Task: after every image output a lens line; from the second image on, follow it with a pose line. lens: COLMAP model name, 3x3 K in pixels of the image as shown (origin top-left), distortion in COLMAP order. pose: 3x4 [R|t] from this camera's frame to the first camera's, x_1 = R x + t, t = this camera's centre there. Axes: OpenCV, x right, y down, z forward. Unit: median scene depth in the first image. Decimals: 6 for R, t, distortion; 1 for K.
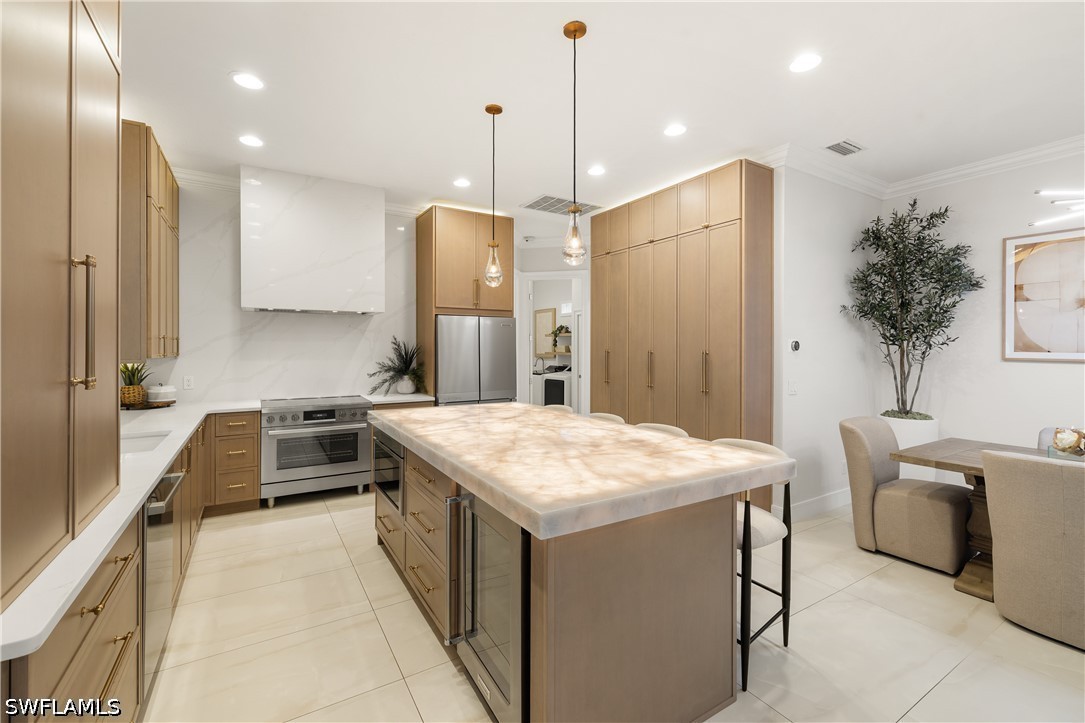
lens RADIAL K [[457.2, 0, 538.8], [0, 457.2, 347.6], [0, 0, 1]] dist [0.001468, 0.000368]
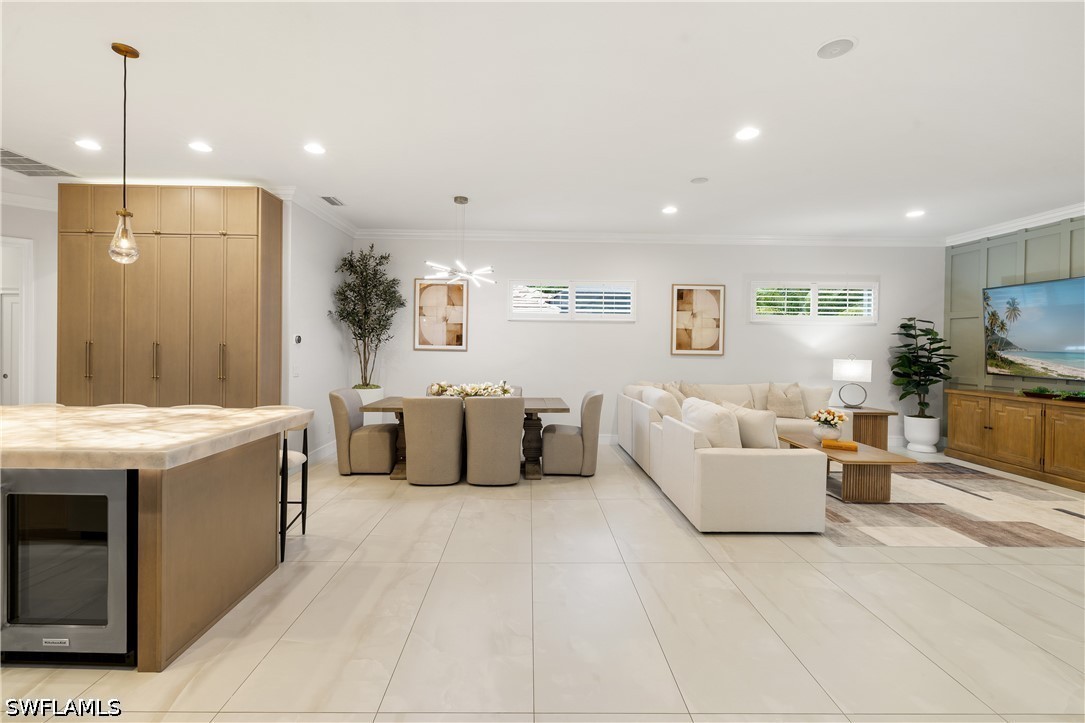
lens RADIAL K [[457.2, 0, 531.4], [0, 457.2, 347.9], [0, 0, 1]] dist [0.001468, 0.000368]
pose [[0.515756, -0.000833, 0.856735, -0.219915], [-0.009880, 0.999927, 0.006919, 0.004138], [-0.856679, -0.012033, 0.515710, -0.253109]]
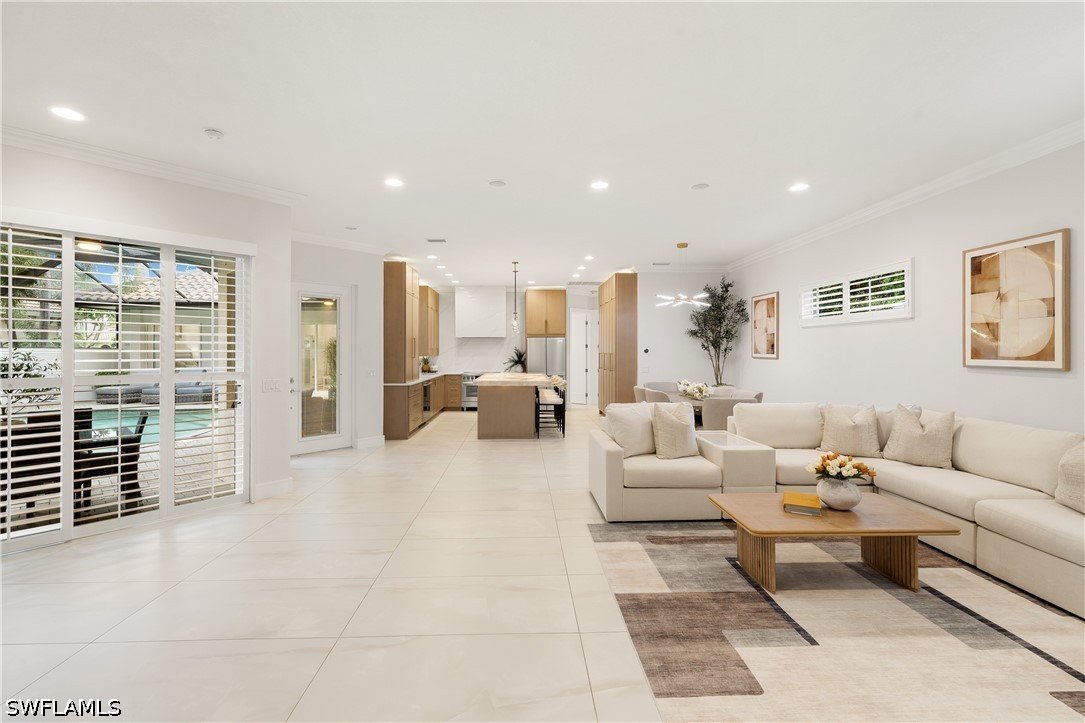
lens RADIAL K [[457.2, 0, 536.6], [0, 457.2, 351.6], [0, 0, 1]] dist [0.001468, 0.000368]
pose [[0.868887, -0.000789, -0.495010, 1.202854], [0.000585, 1.000000, -0.000567, 0.001113], [0.495010, 0.000204, 0.868887, -1.220045]]
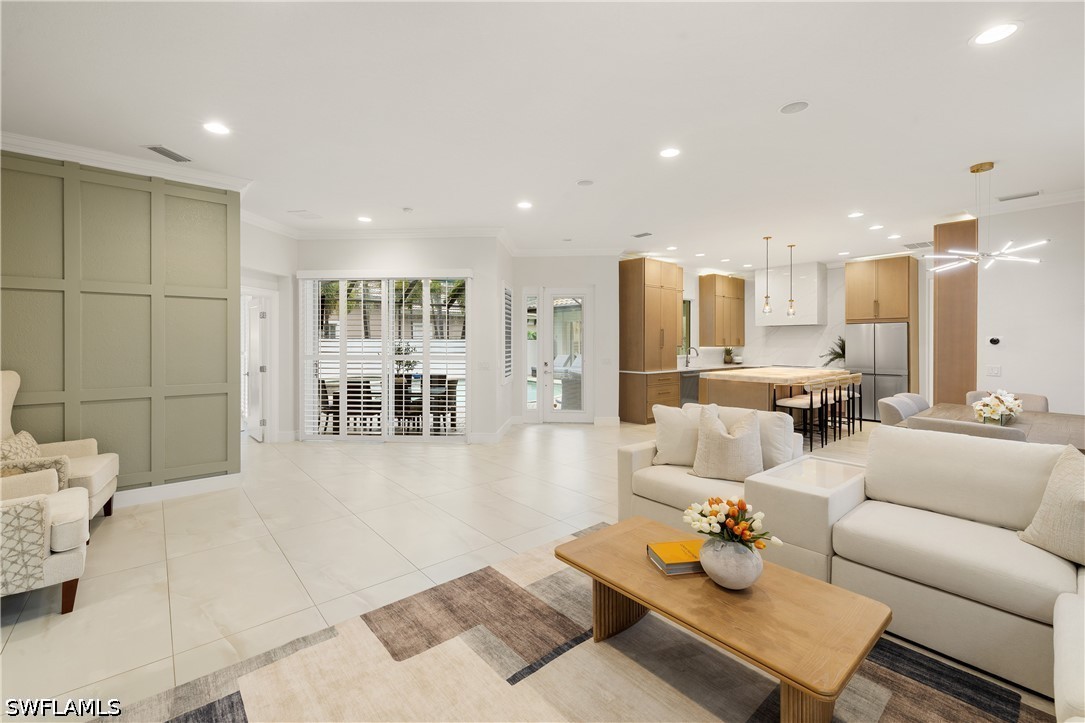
lens RADIAL K [[457.2, 0, 537.3], [0, 457.2, 341.0], [0, 0, 1]] dist [0.001468, 0.000368]
pose [[0.151837, -0.002060, -0.988403, 1.723049], [-0.001236, 0.999997, -0.002274, 0.001117], [0.988405, 0.001567, 0.151834, -0.585517]]
